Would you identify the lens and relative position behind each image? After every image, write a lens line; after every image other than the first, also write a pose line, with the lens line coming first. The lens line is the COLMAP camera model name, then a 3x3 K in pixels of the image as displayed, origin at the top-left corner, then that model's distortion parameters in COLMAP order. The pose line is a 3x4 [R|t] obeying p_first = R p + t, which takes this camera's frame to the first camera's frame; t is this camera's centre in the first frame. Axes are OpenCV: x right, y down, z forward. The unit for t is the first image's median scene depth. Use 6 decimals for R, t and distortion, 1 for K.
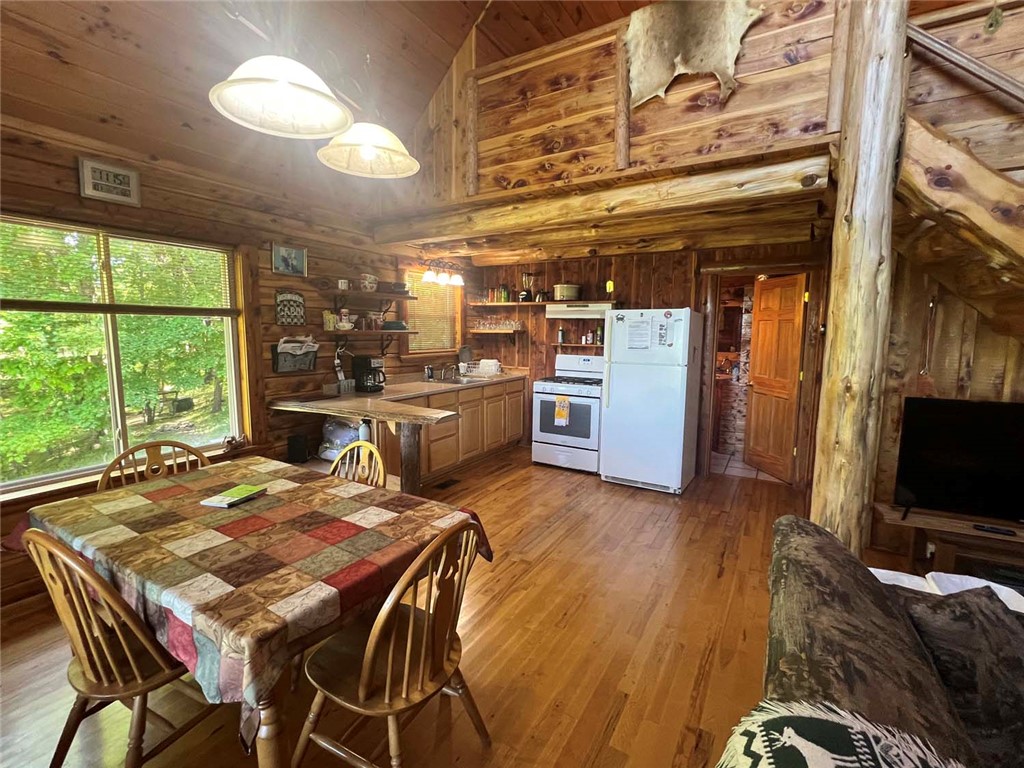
lens RADIAL K [[454.4, 0, 510.6], [0, 454.4, 384.9], [0, 0, 1]] dist [-0.000393, -0.000064]
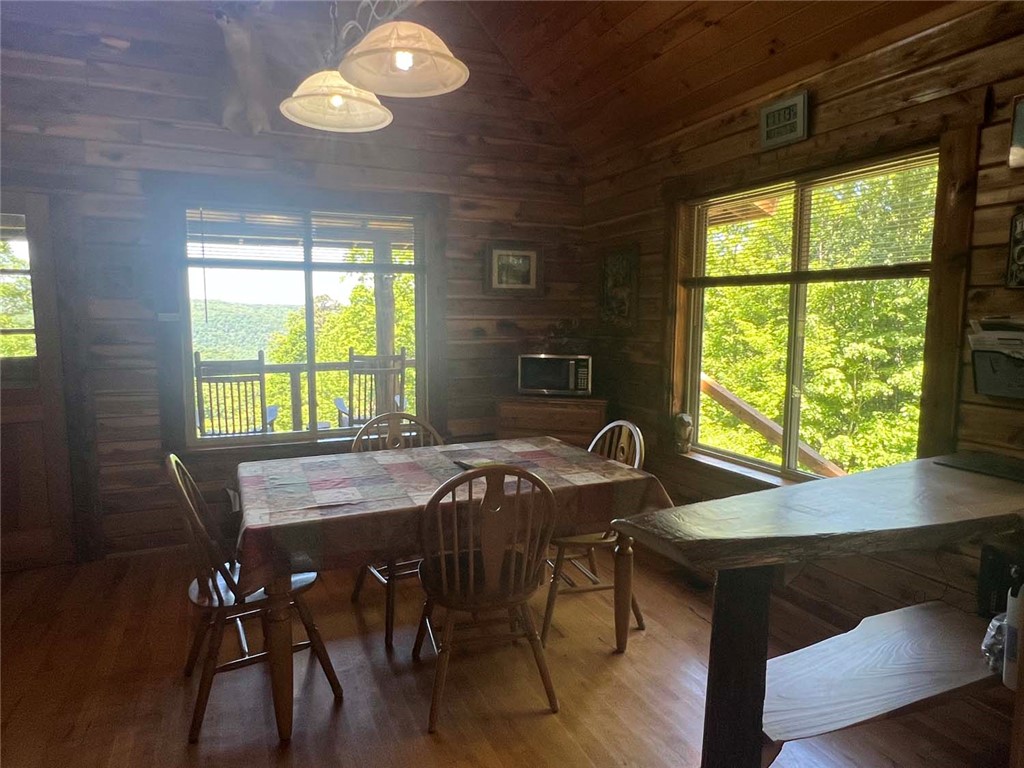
lens RADIAL K [[623.8, 0, 511.8], [0, 623.8, 381.6], [0, 0, 1]] dist [0.003516, 0.000335]
pose [[-0.570057, 0.076888, -0.818000, 0.387710], [-0.104496, 0.980741, 0.165008, -0.141050], [0.814933, 0.179542, -0.551044, 1.451524]]
